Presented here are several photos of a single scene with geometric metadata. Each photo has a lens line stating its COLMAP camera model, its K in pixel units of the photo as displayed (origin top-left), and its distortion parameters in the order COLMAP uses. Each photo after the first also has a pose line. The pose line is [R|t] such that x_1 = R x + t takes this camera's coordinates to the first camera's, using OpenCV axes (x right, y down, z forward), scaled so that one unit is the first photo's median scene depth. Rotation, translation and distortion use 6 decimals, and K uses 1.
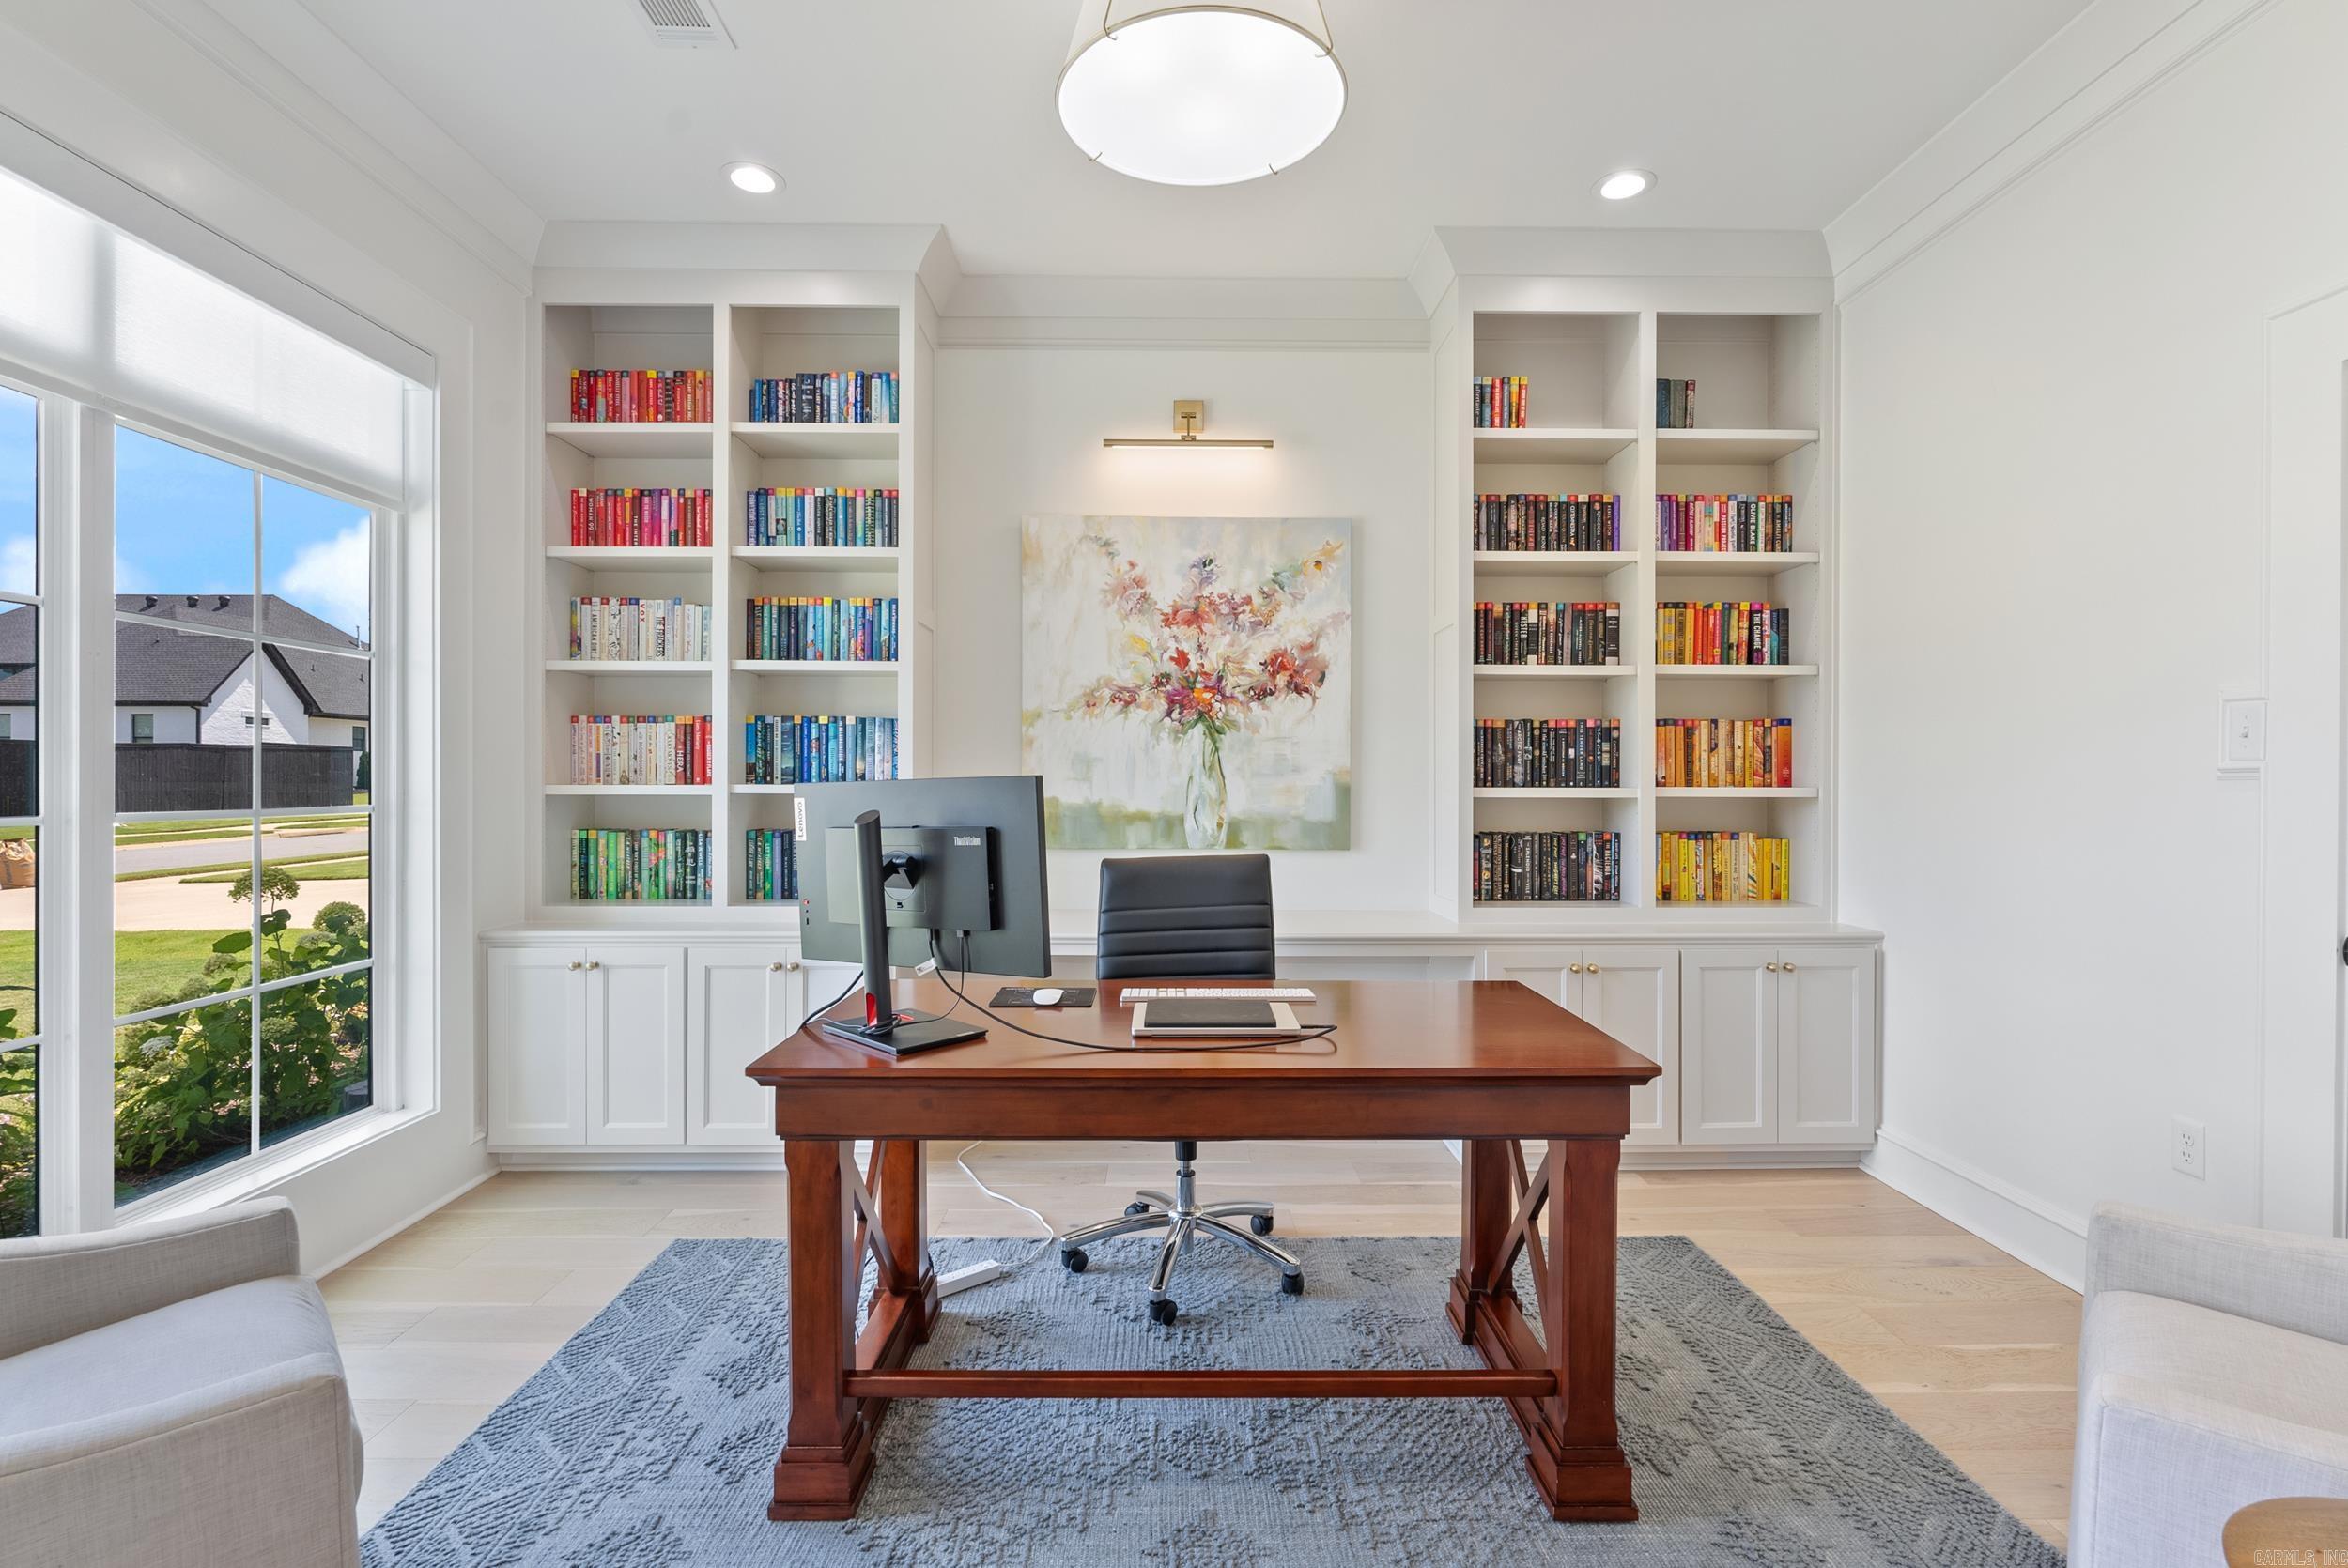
lens RADIAL K [[1048.4, 0, 1170.0], [0, 1048.4, 778.8], [0, 0, 1]] dist [-0.007668, 0.001006]
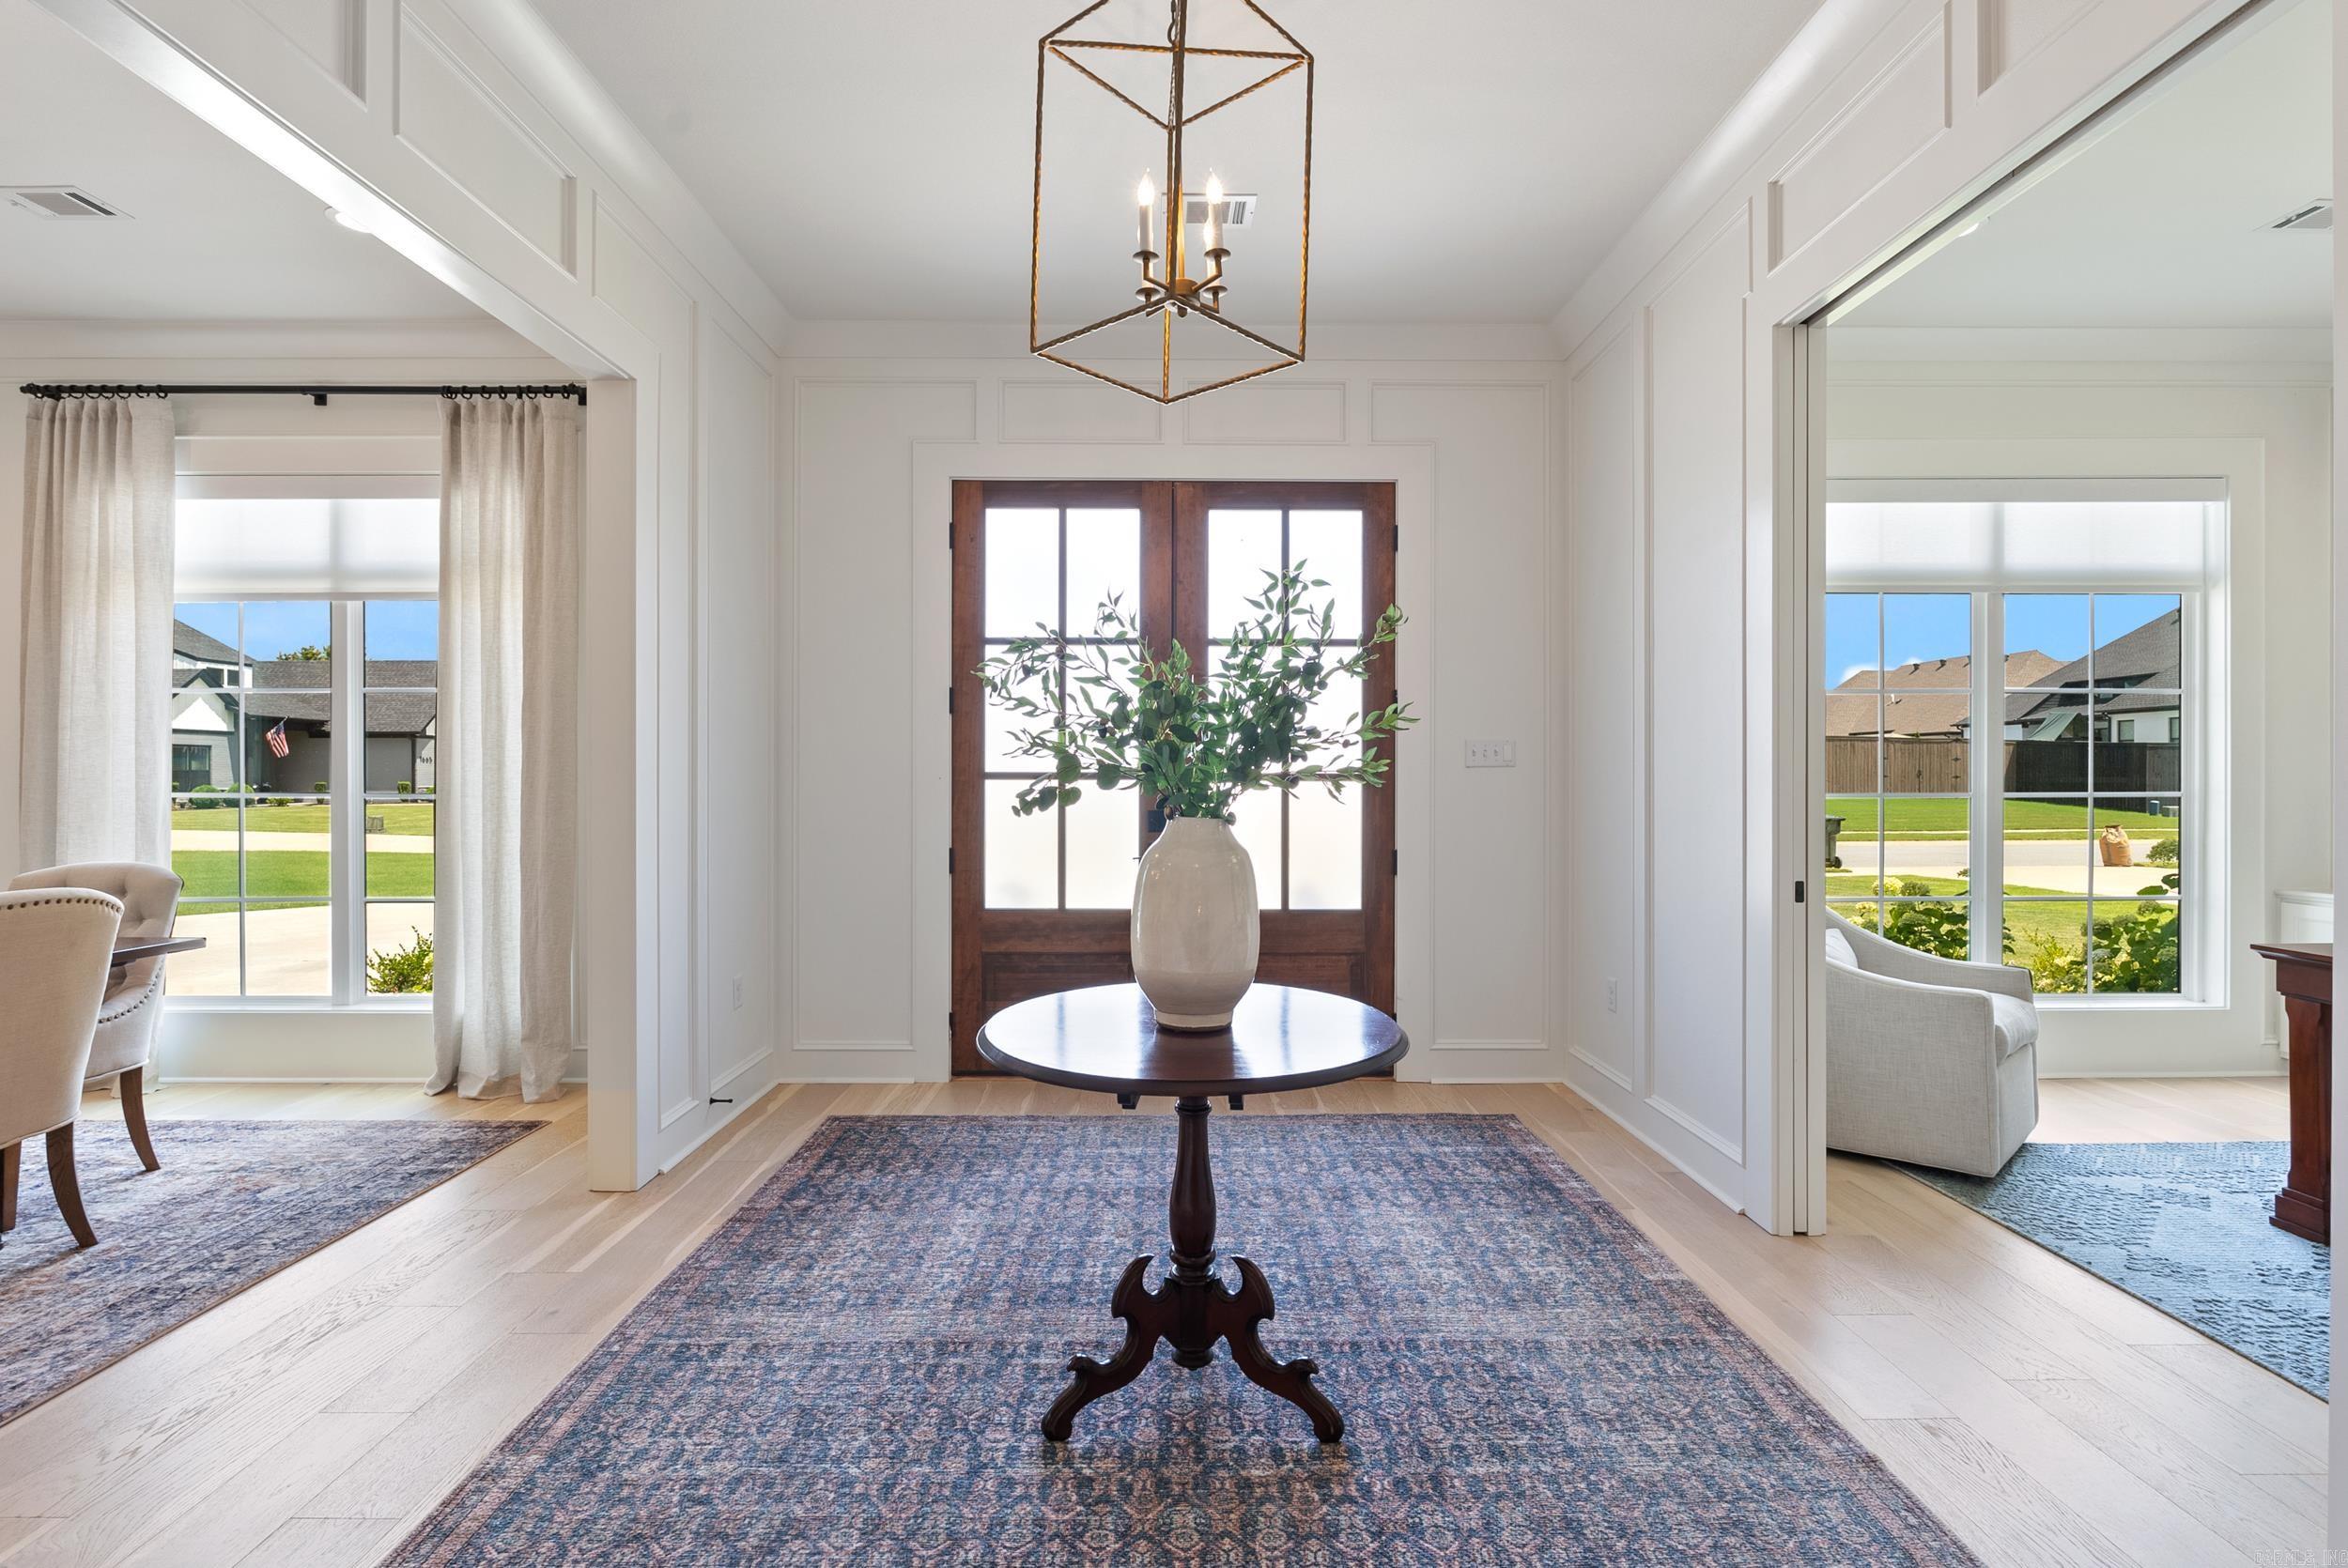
lens RADIAL K [[1048.4, 0, 1178.4], [0, 1048.4, 773.8], [0, 0, 1]] dist [-0.007668, 0.001006]
pose [[-0.026303, -0.004102, -0.999646, 0.765851], [-0.003008, 0.999987, -0.004025, 0.008636], [0.999649, 0.002901, -0.026315, -0.397408]]
